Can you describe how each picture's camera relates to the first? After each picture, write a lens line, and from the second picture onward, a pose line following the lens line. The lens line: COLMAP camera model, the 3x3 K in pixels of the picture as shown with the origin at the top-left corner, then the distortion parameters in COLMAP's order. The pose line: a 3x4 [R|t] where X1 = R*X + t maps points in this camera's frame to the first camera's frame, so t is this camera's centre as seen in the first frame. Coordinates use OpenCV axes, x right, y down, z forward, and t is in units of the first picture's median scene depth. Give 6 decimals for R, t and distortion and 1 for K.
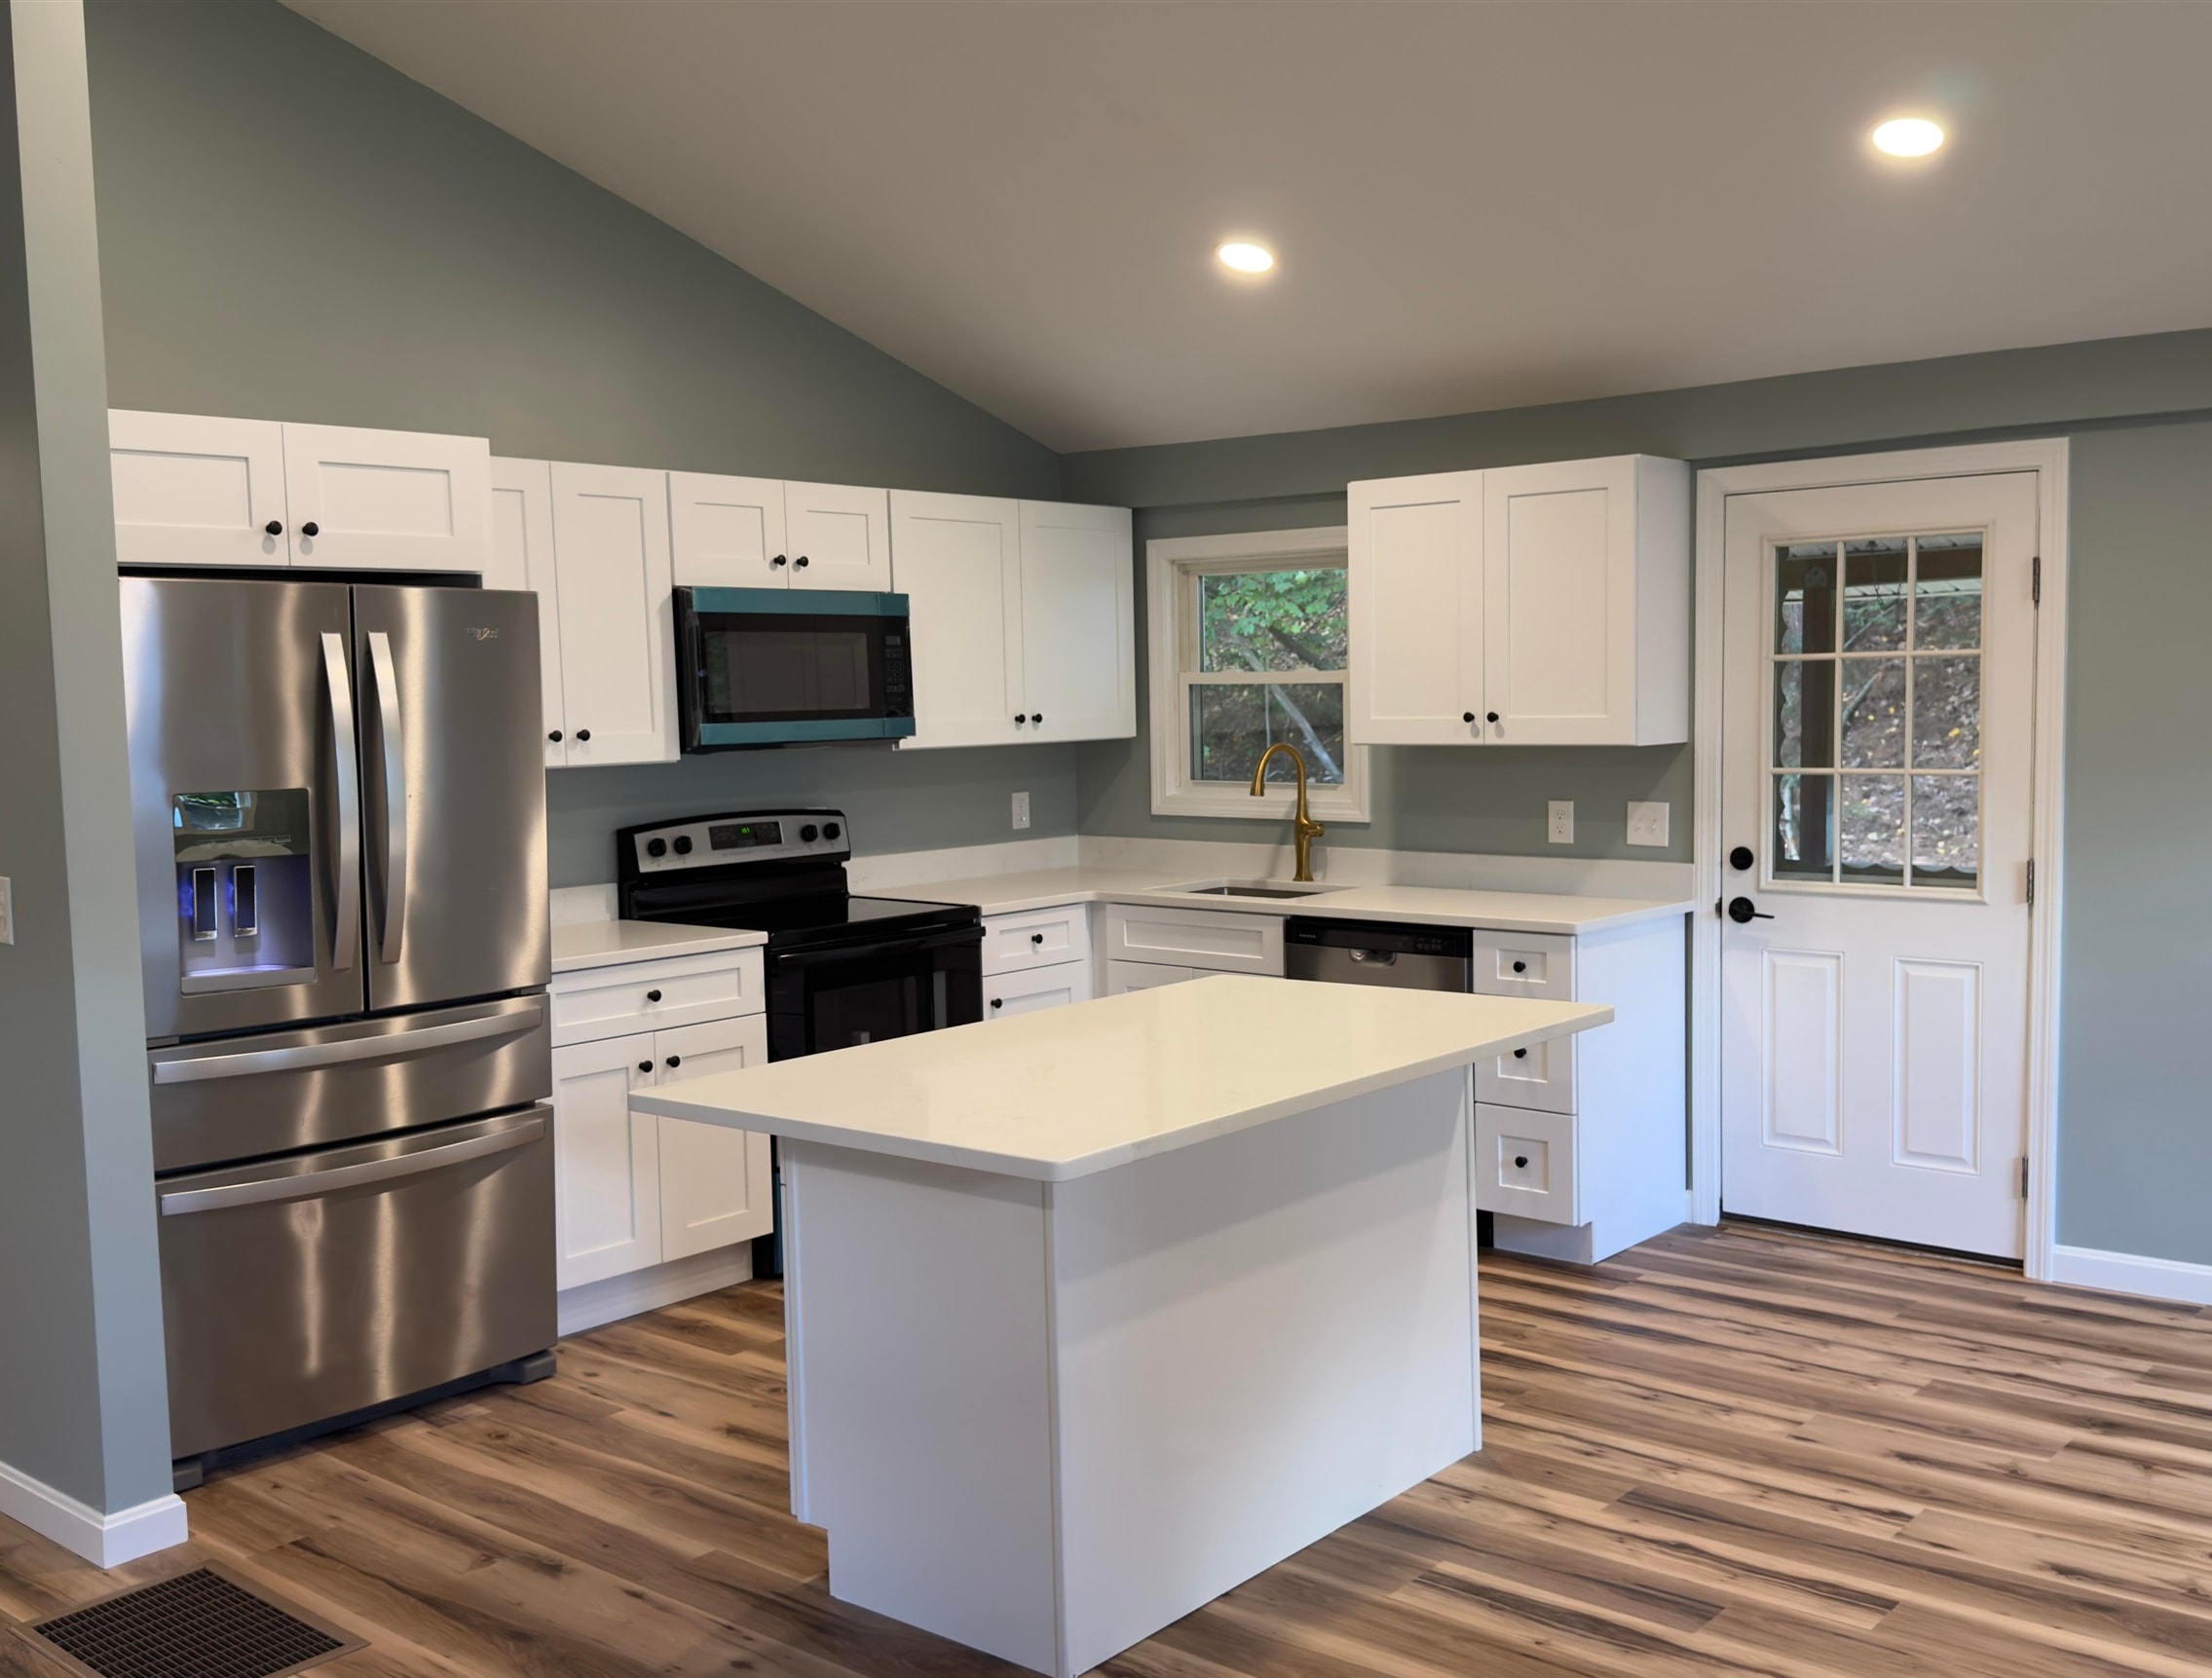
lens RADIAL K [[2097.3, 0, 1205.1], [0, 2097.3, 858.9], [0, 0, 1]] dist [0.172165, -0.441003]
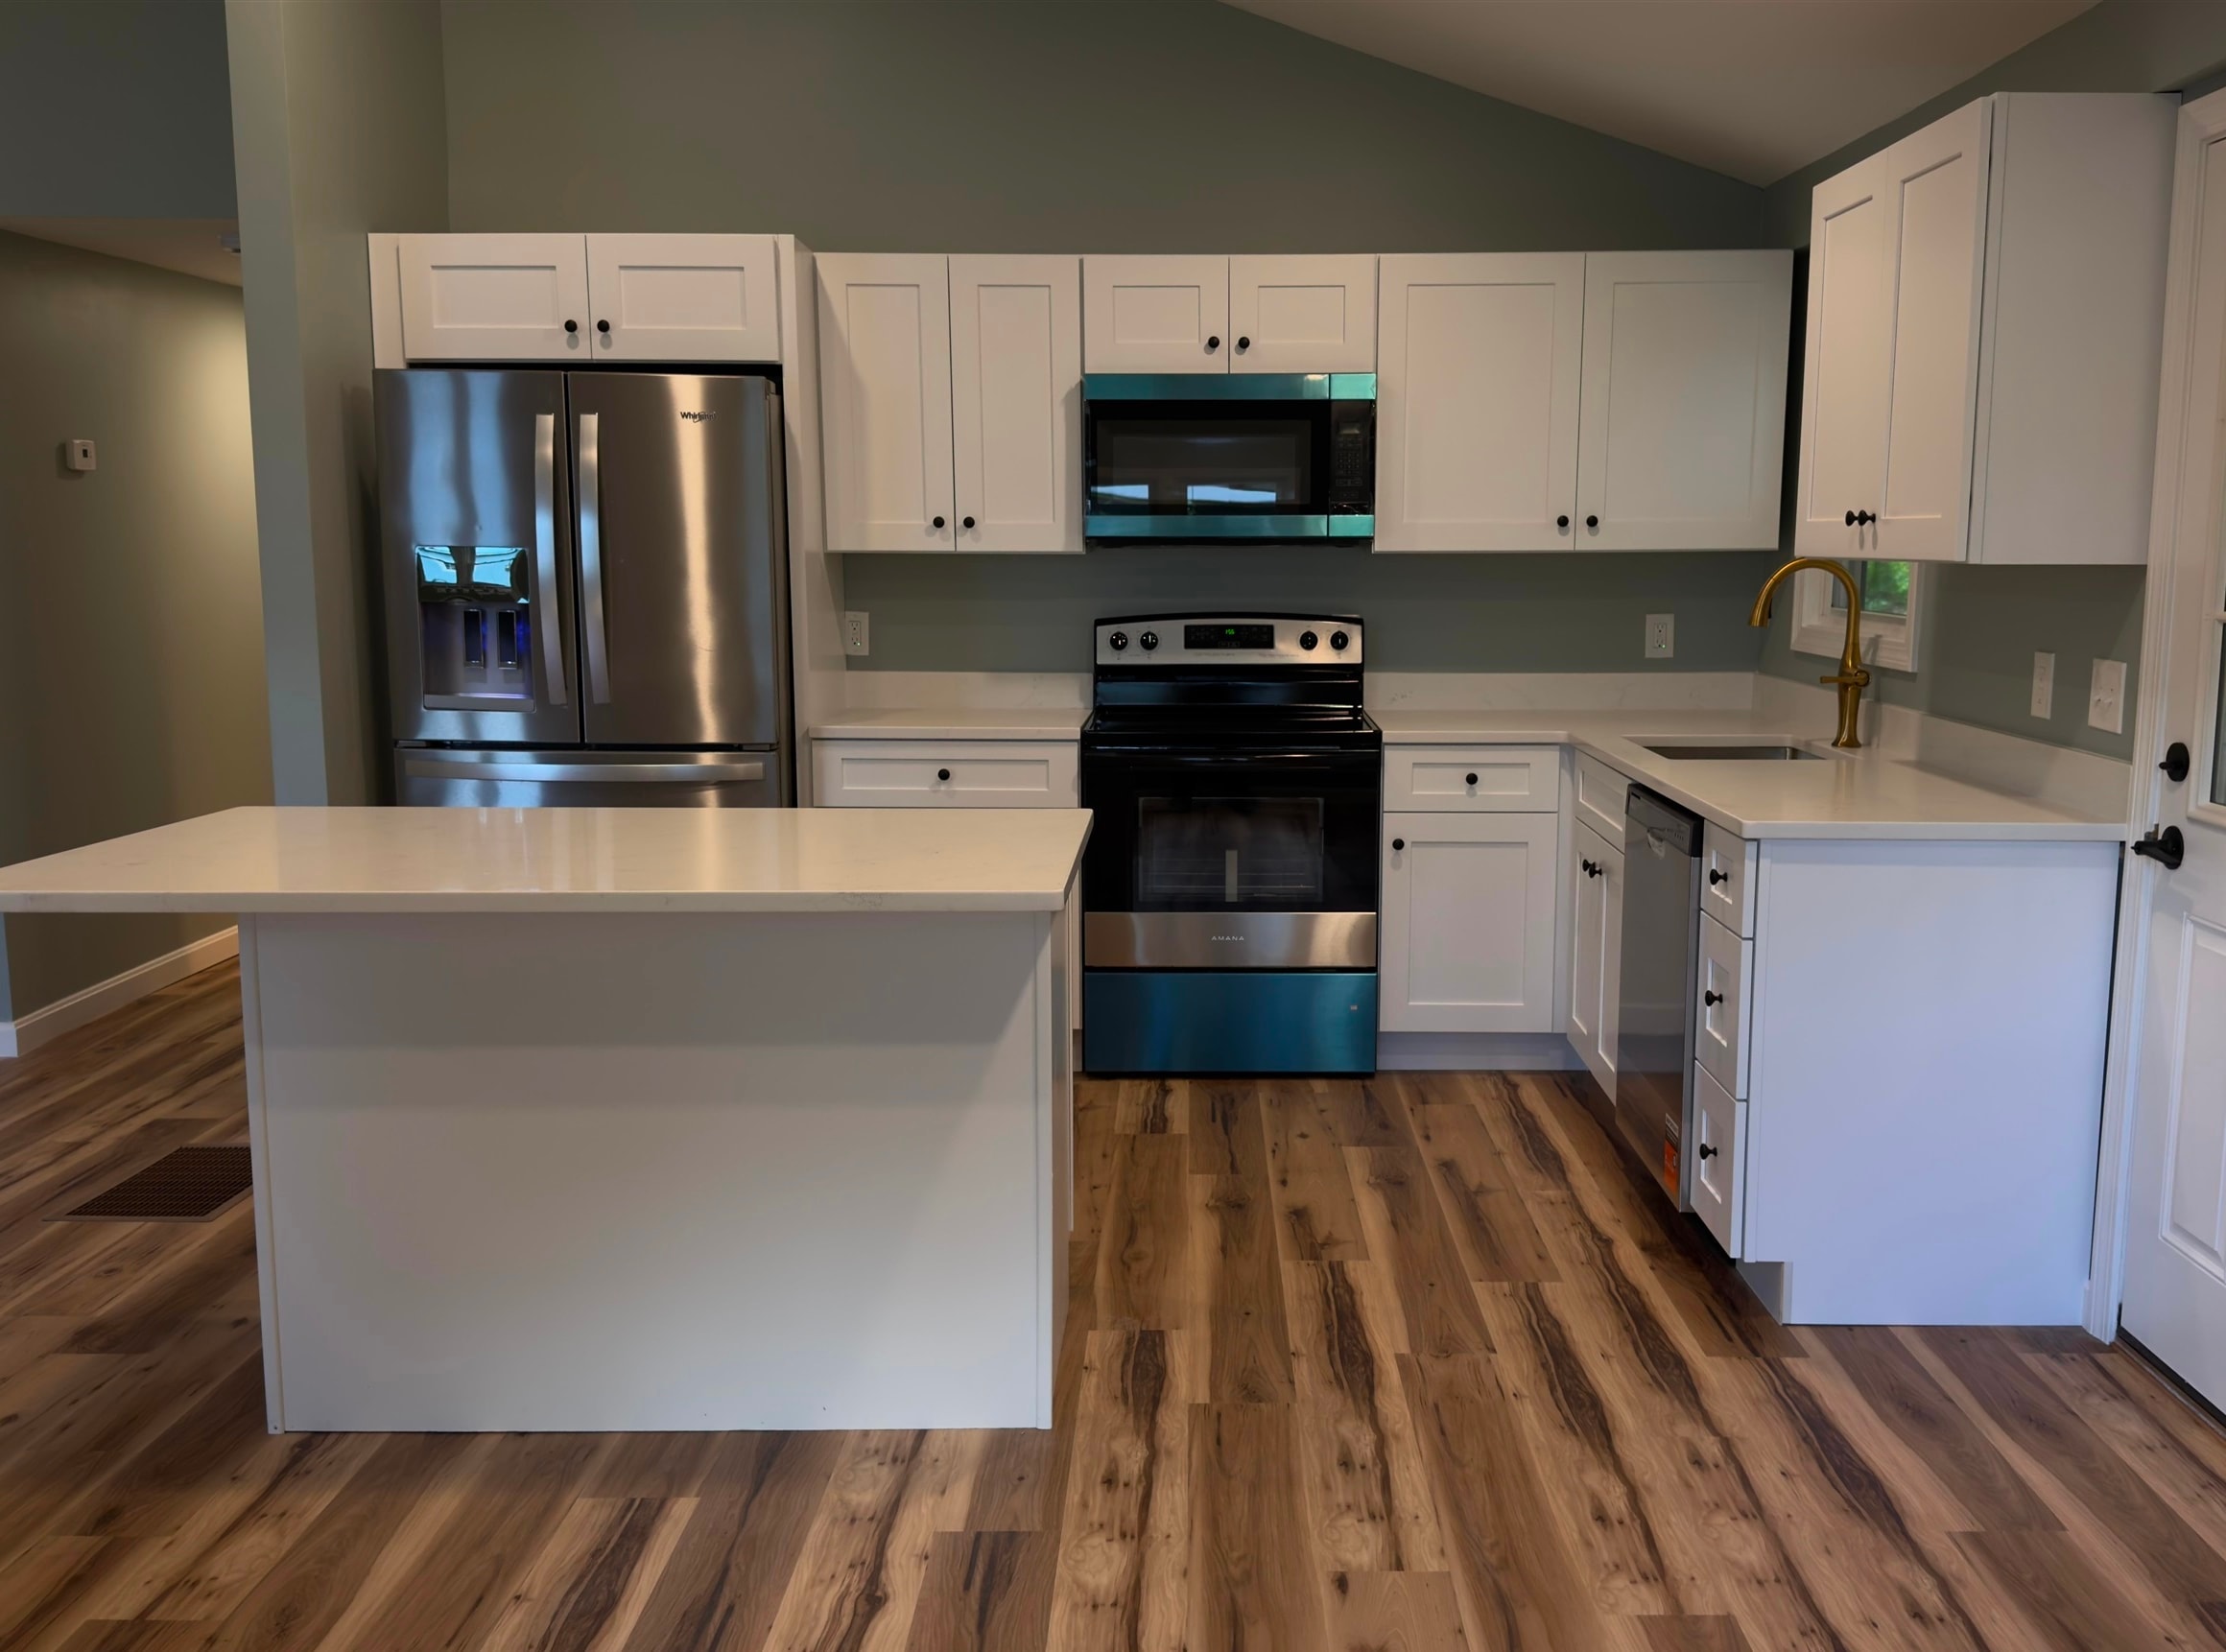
lens RADIAL K [[2079.7, 0, 1181.7], [0, 2079.7, 824.5], [0, 0, 1]] dist [0.181131, -0.377737]
pose [[0.628486, 0.127433, -0.767311, 0.530431], [-0.080602, 0.991847, 0.098704, -0.018950], [0.773634, -0.000187, 0.633633, 0.392297]]
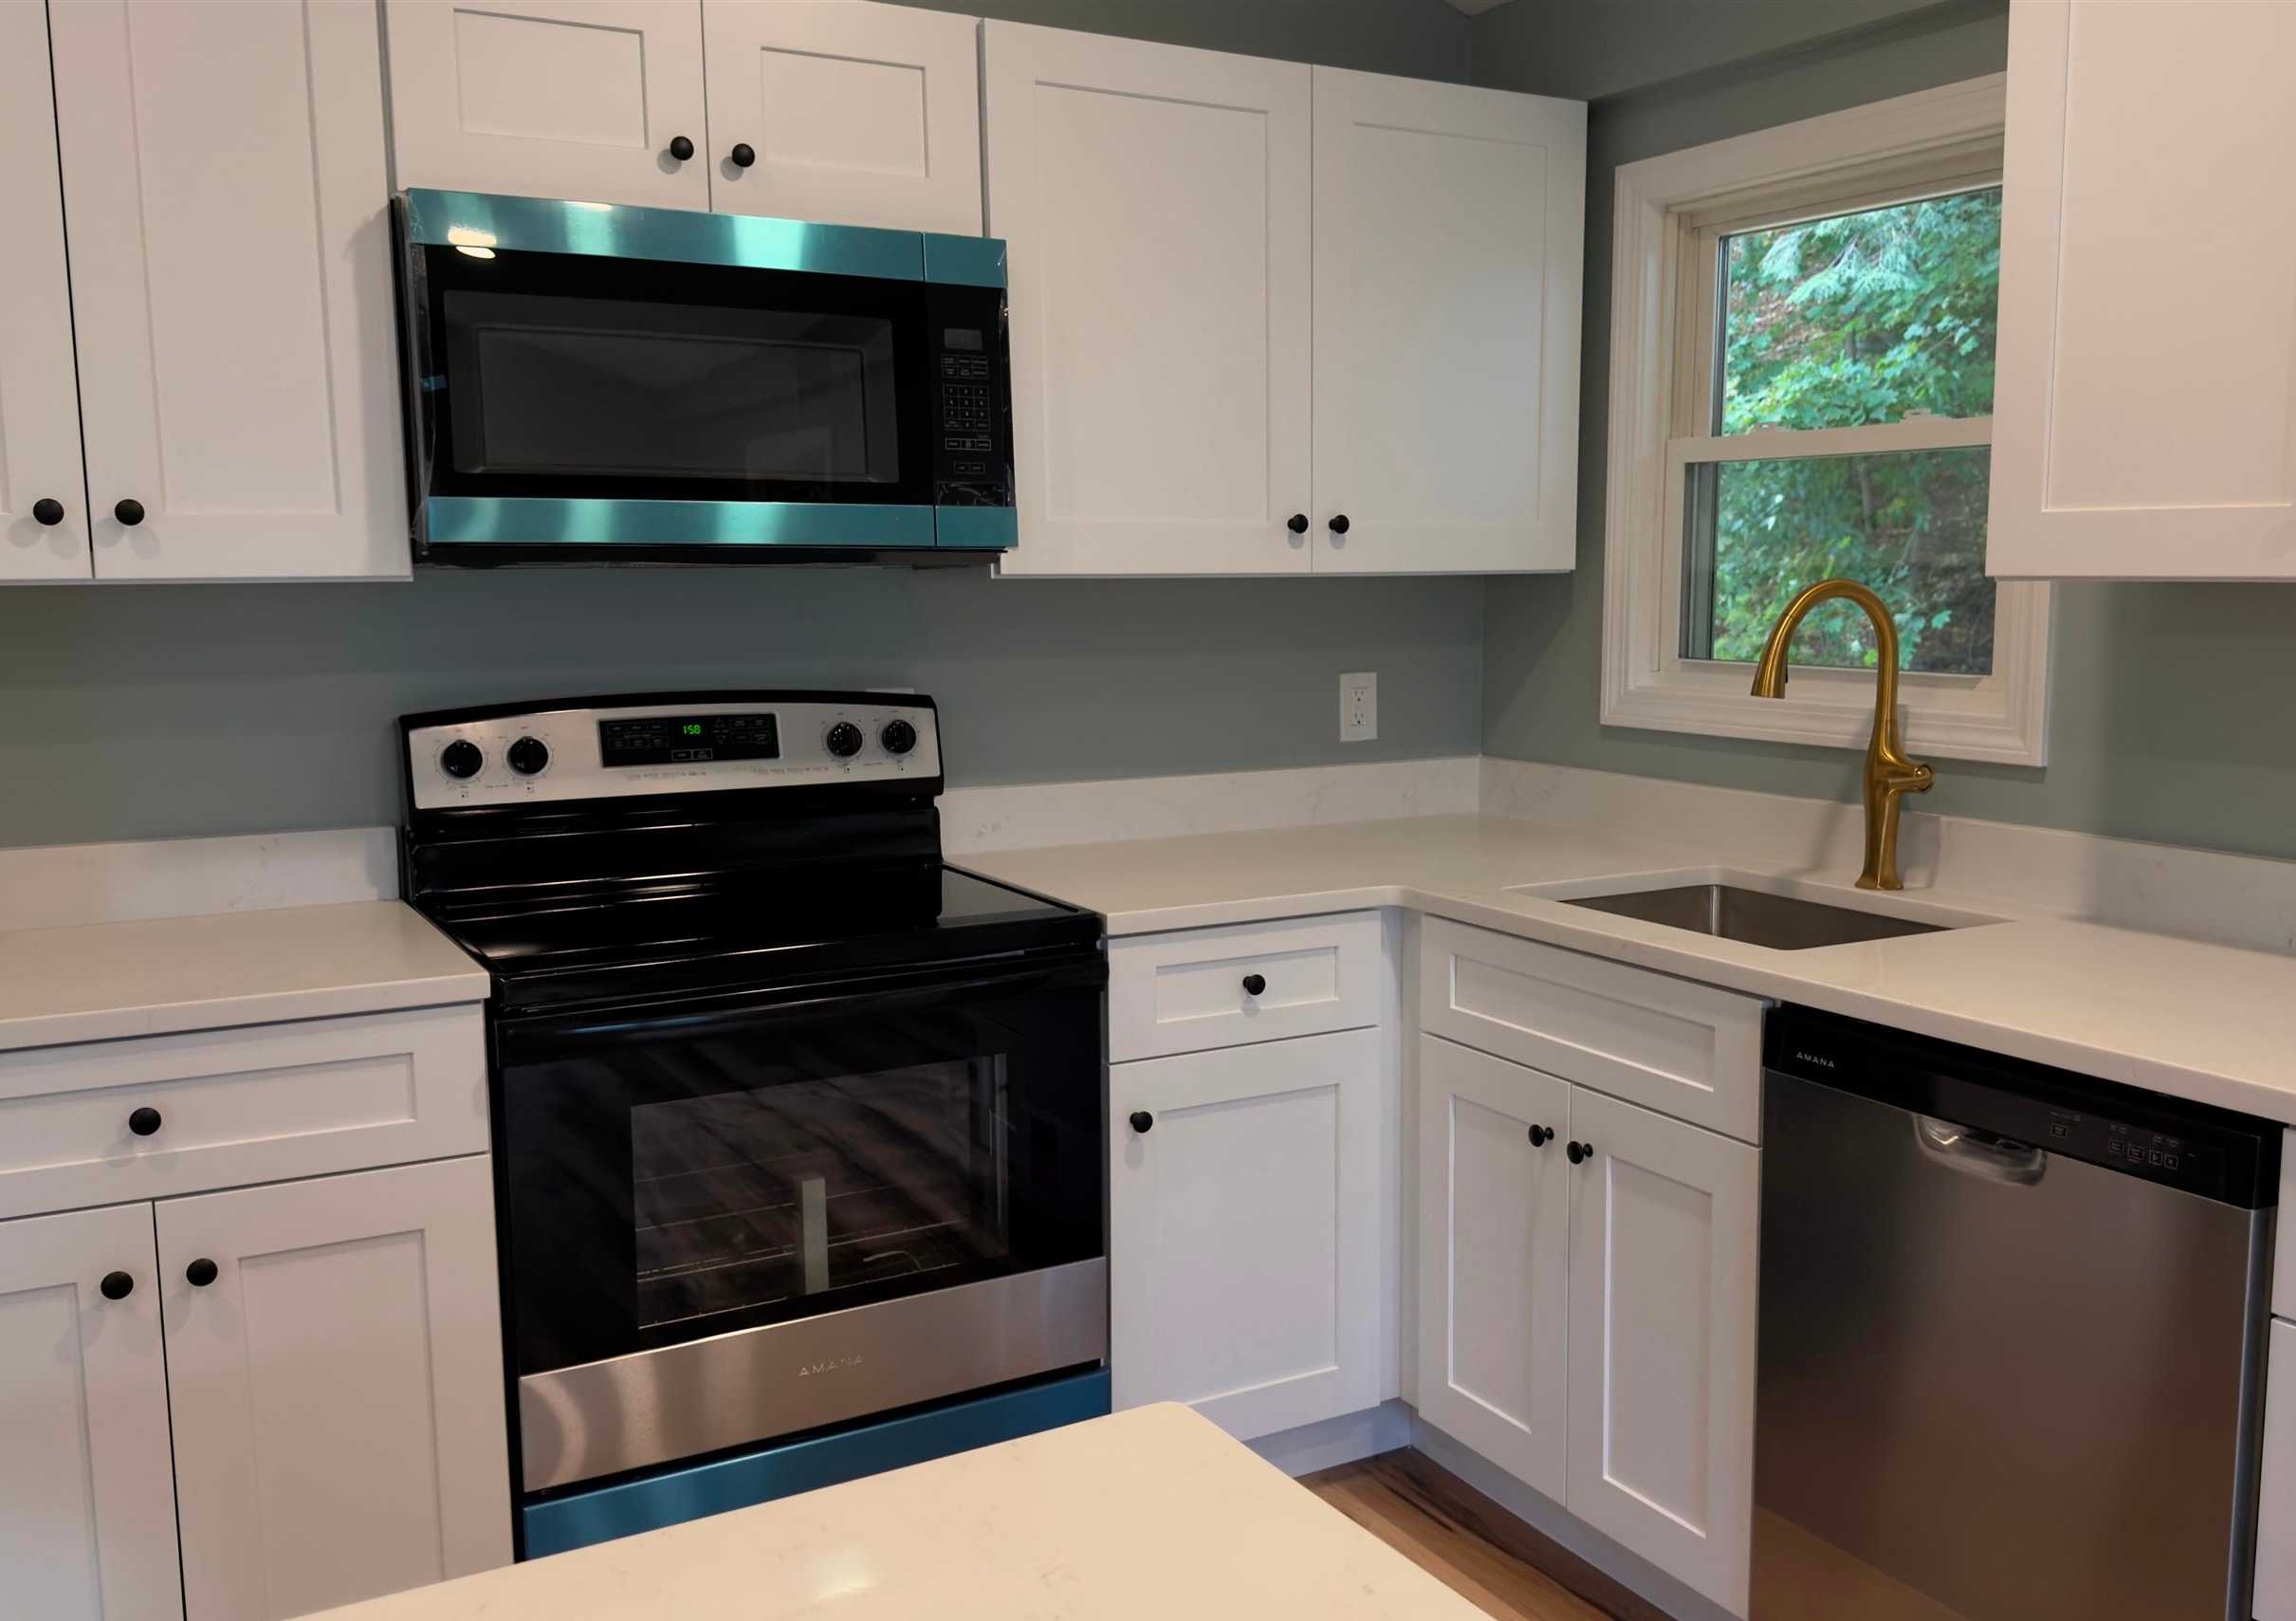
lens RADIAL K [[2052.0, 0, 1281.8], [0, 2052.0, 820.9], [0, 0, 1]] dist [0.192093, -0.366547]
pose [[0.943952, 0.056195, -0.325263, 0.078580], [-0.042459, 0.997887, 0.049179, -0.022879], [0.327339, -0.032612, 0.944344, 0.600784]]
